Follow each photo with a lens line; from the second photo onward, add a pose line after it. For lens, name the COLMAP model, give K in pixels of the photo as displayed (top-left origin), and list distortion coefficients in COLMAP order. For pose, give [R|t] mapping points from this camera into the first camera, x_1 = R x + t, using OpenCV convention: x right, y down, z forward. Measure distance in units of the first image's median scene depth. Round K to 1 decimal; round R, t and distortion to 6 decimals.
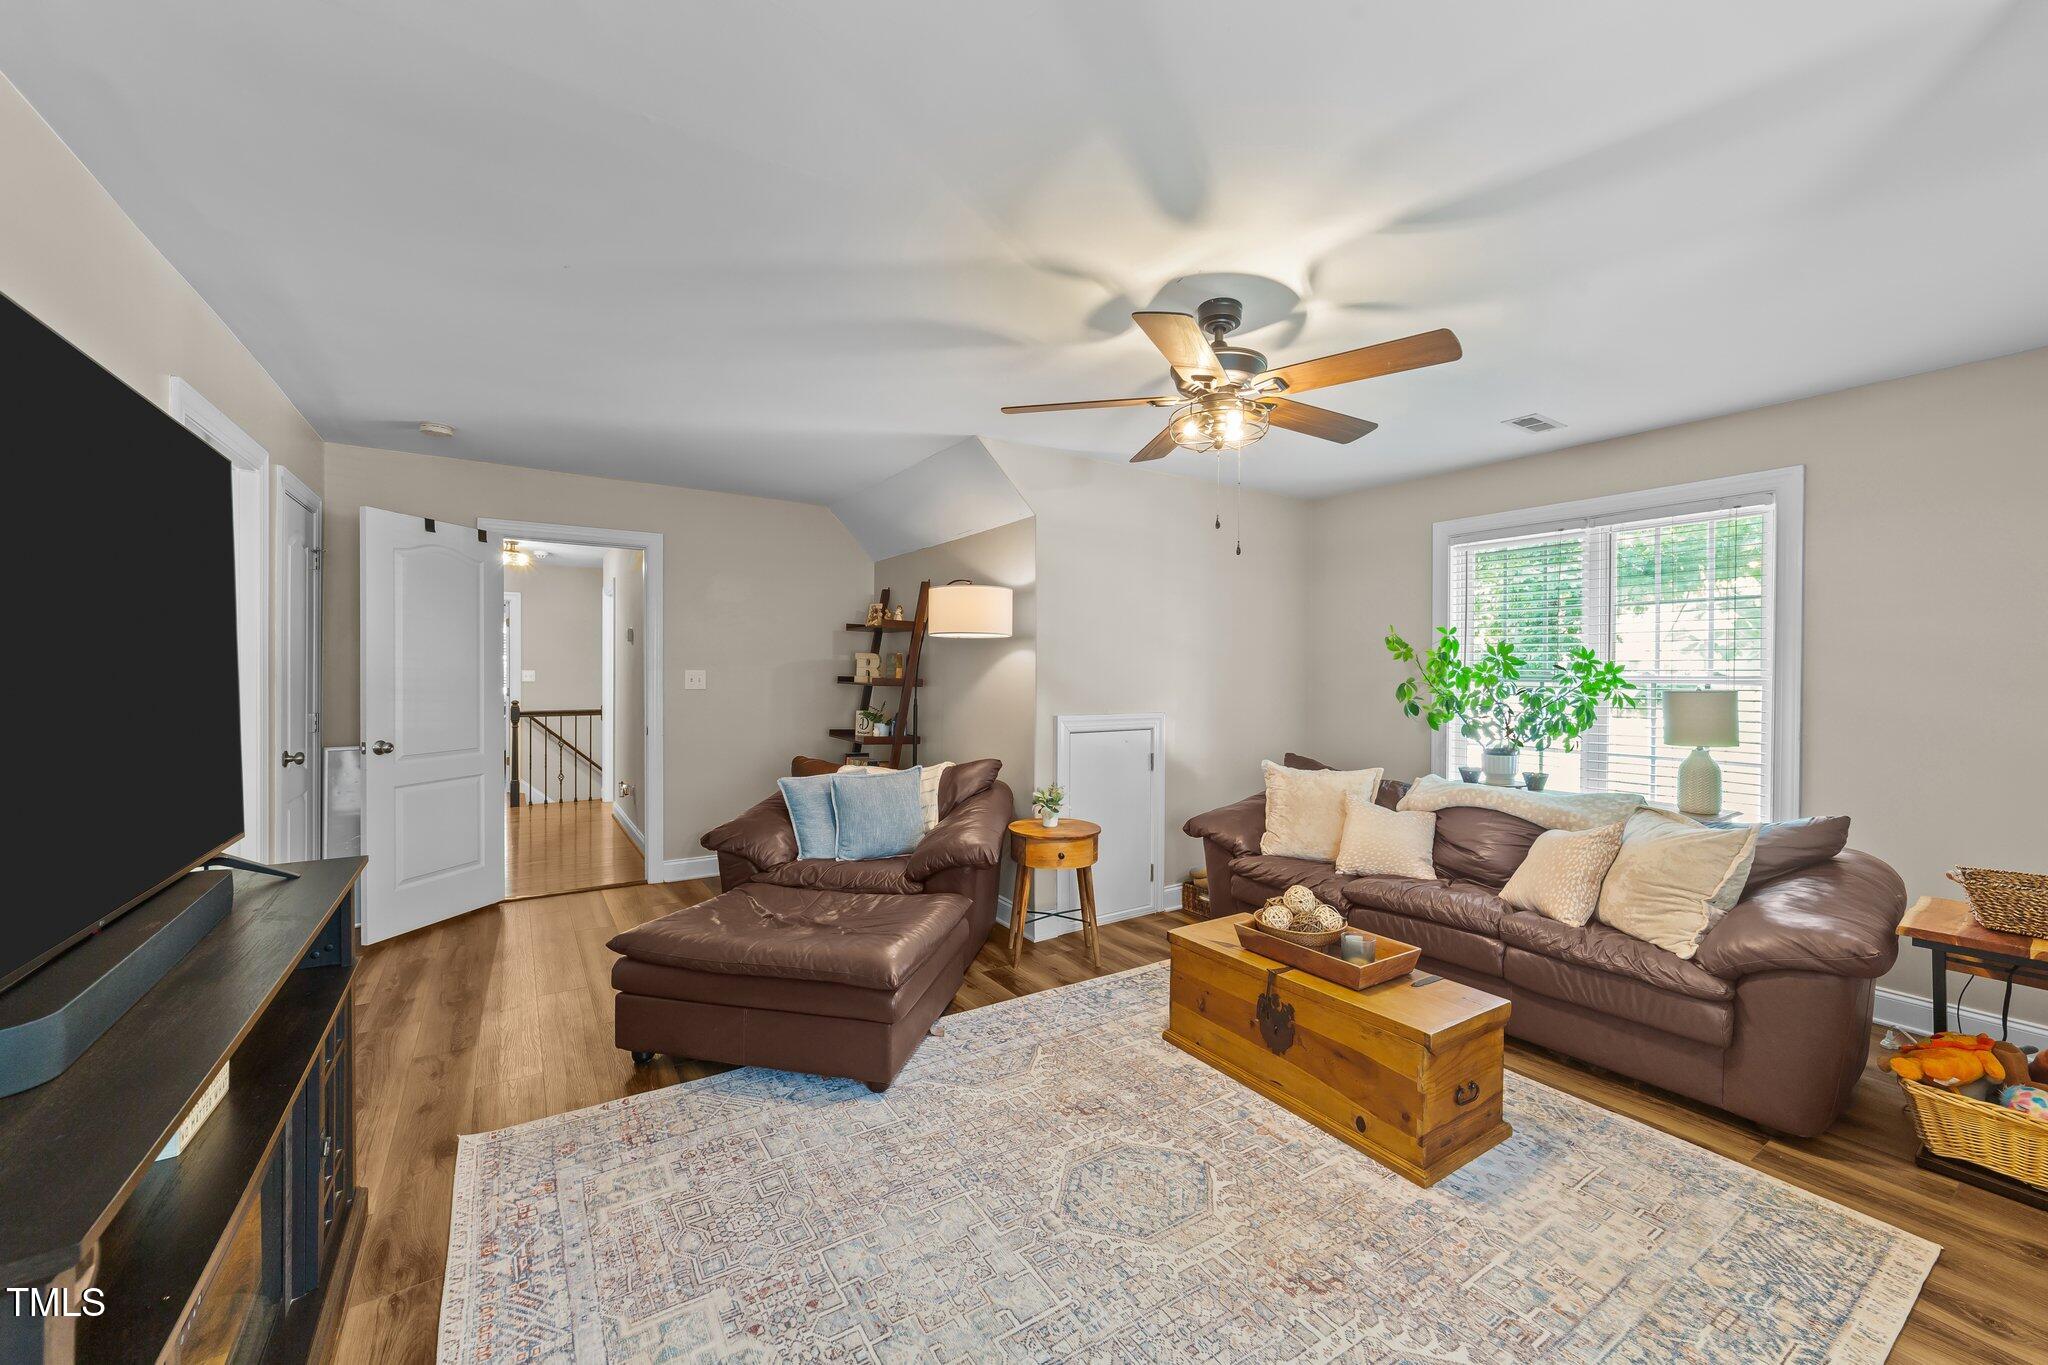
lens RADIAL K [[782.8, 0, 1030.8], [0, 782.8, 681.4], [0, 0, 1]] dist [-0.018158, 0.008883]
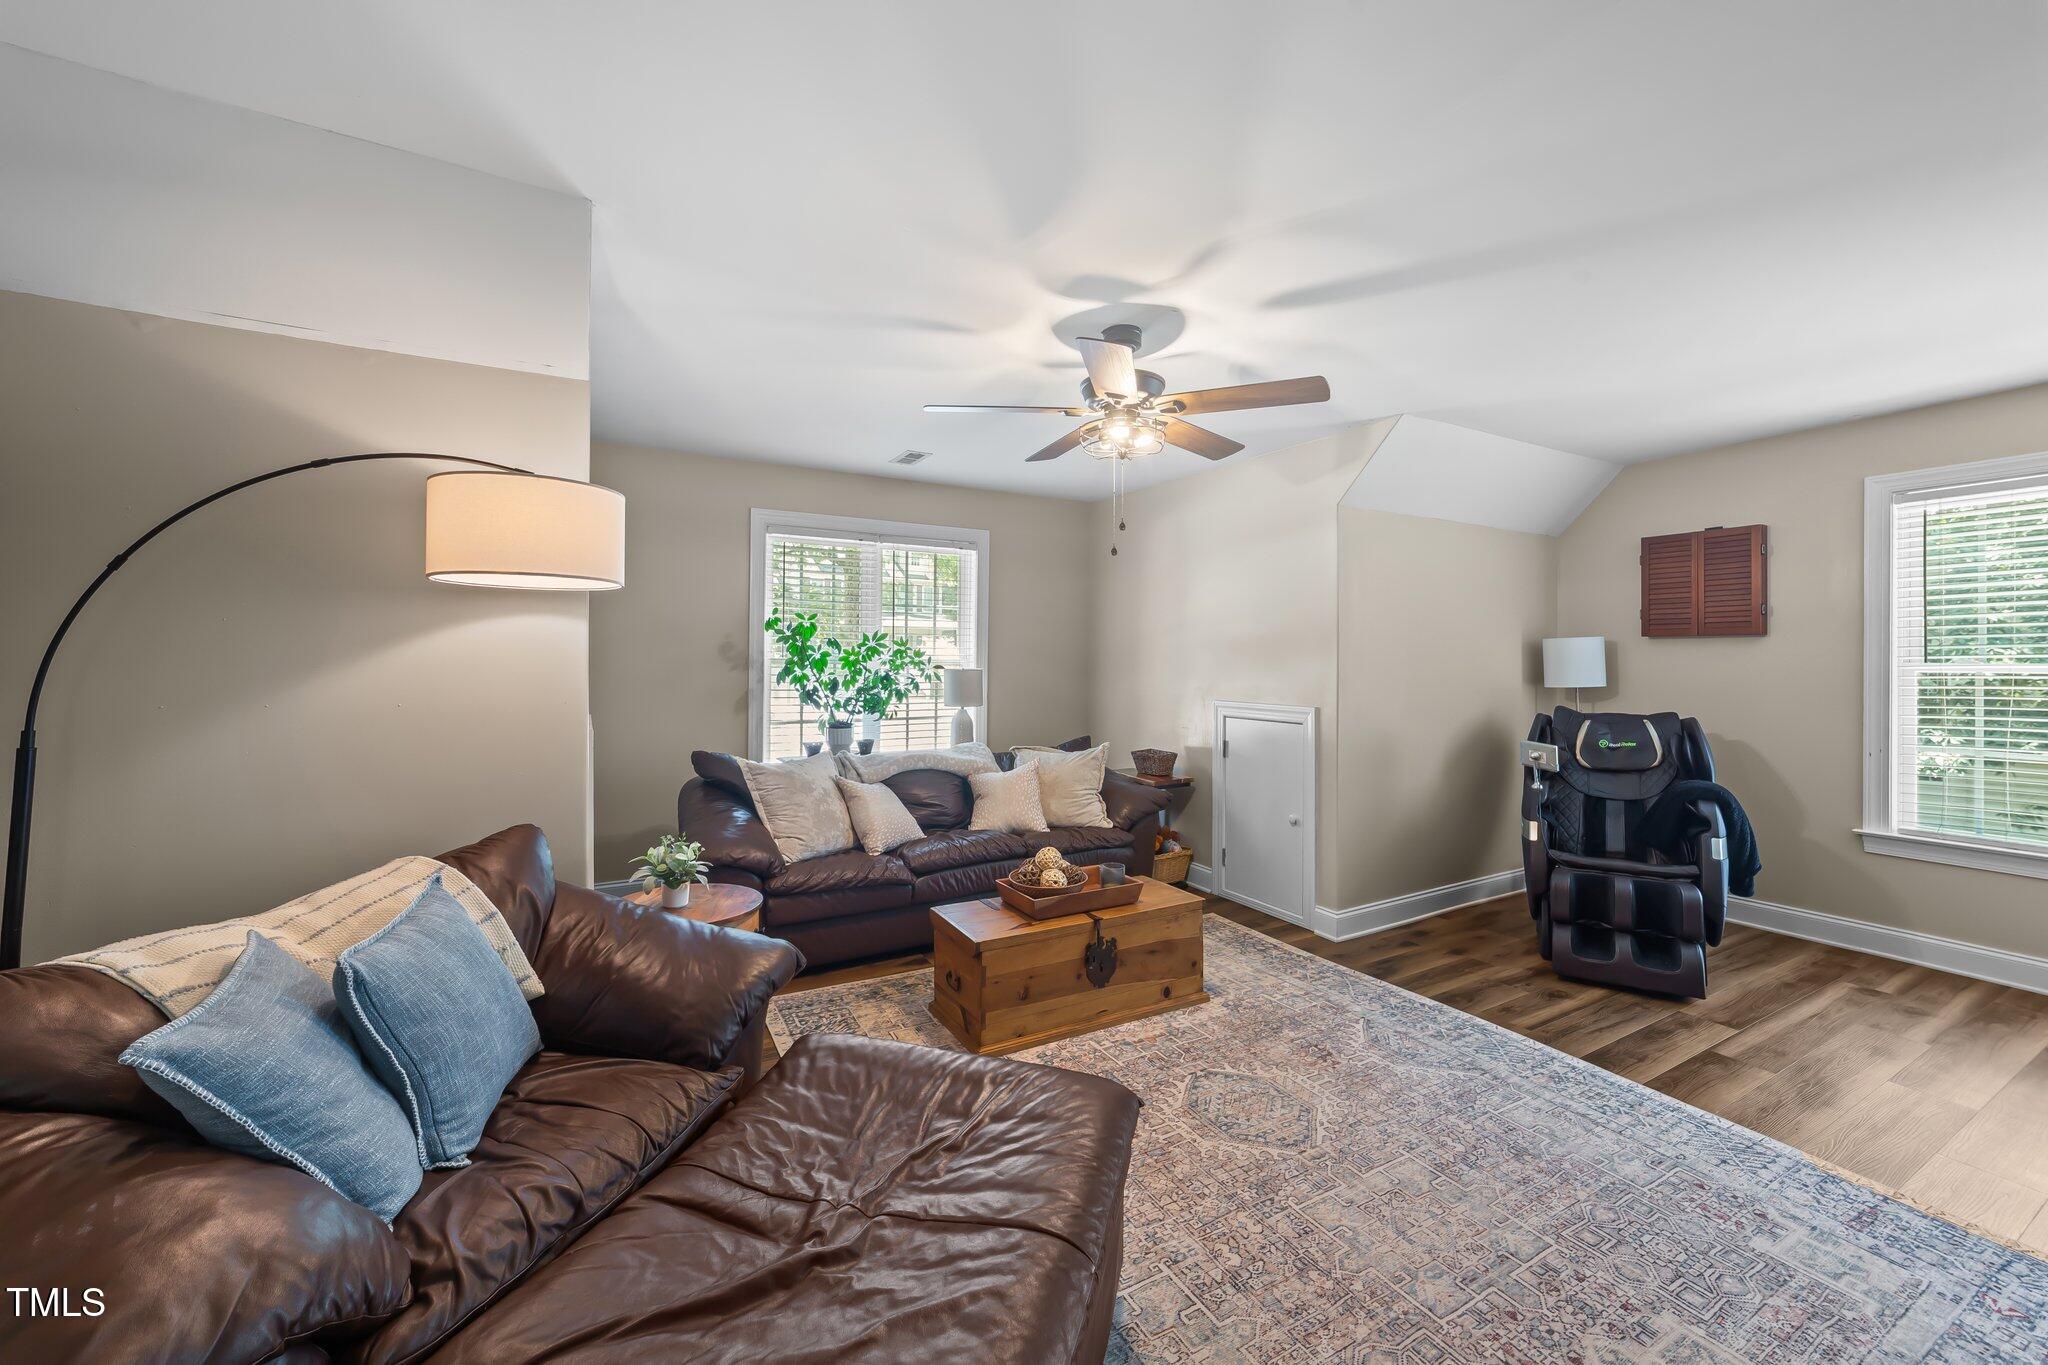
lens RADIAL K [[801.9, 0, 1028.8], [0, 801.9, 665.4], [0, 0, 1]] dist [0.011002, 0.000566]
pose [[0.069823, -0.014669, 0.997452, -0.950708], [0.005769, 0.999881, 0.014301, -0.023698], [-0.997543, 0.004755, 0.069900, 1.095666]]
